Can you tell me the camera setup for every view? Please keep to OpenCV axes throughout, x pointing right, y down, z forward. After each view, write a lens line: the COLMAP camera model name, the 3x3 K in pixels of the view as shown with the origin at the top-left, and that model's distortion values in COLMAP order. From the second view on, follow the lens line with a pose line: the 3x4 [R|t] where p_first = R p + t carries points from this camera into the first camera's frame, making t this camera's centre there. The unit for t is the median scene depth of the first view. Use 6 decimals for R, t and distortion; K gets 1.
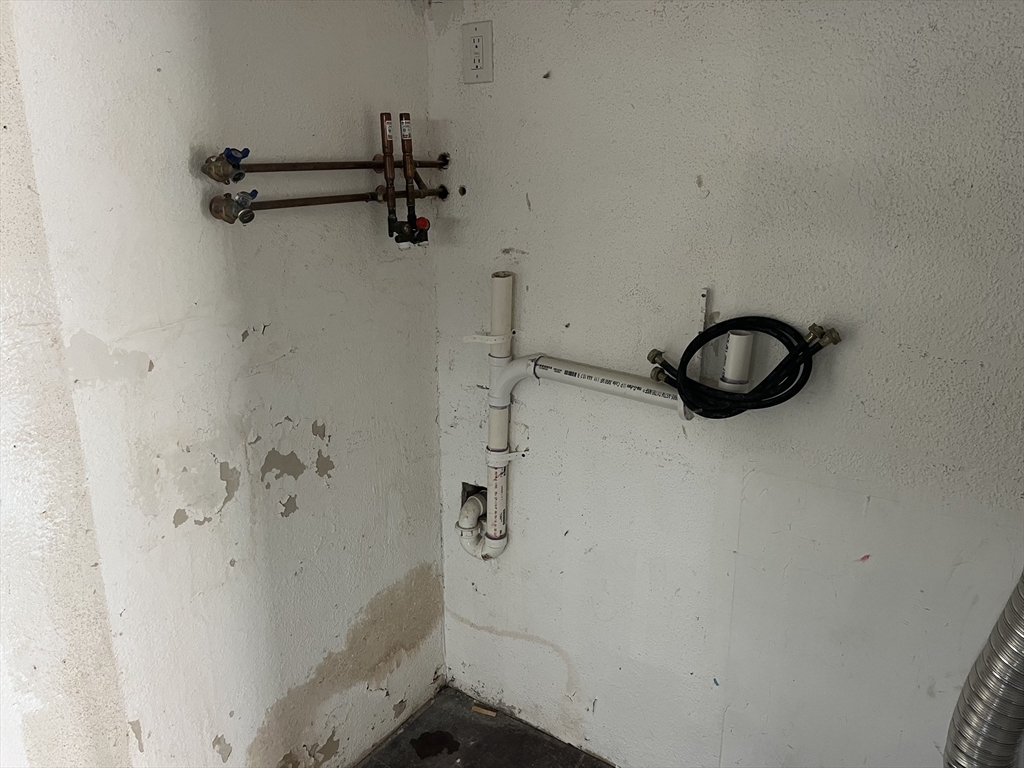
lens RADIAL K [[781.3, 0, 510.1], [0, 781.3, 385.4], [0, 0, 1]] dist [0.044724, -0.045141]
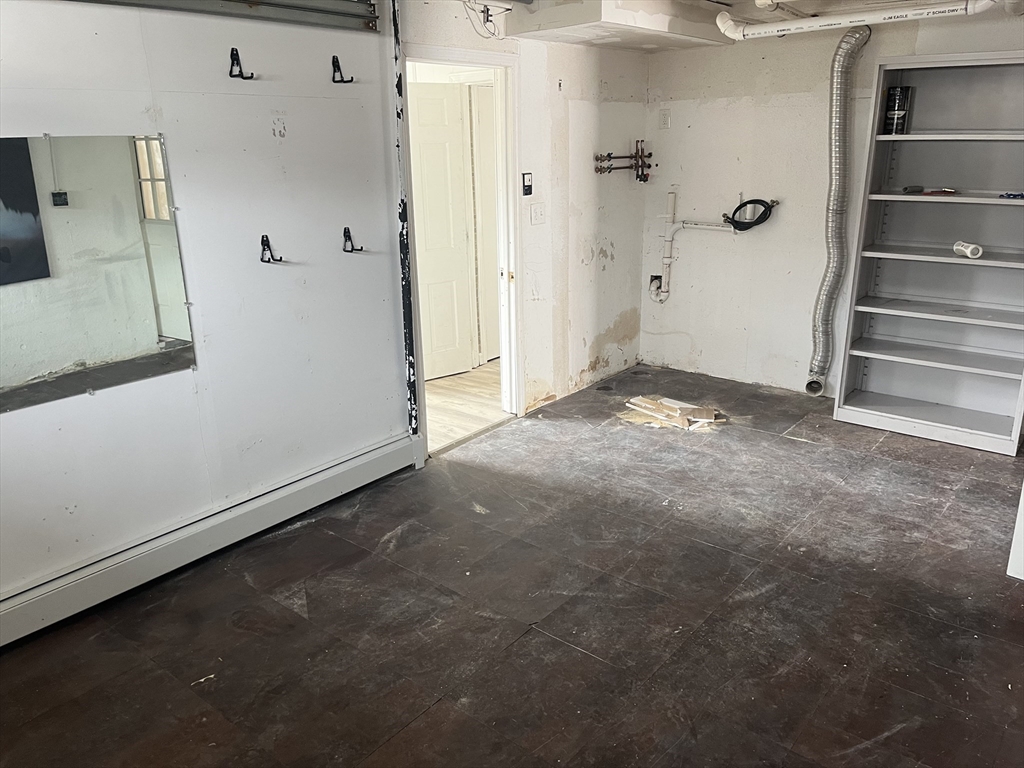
lens RADIAL K [[781.3, 0, 512.7], [0, 781.3, 380.9], [0, 0, 1]] dist [0.044724, -0.045141]
pose [[0.996826, 0.001064, -0.079602, -0.390560], [-0.001220, 0.999997, -0.001921, 0.603150], [0.079600, 0.002012, 0.996825, -2.098555]]
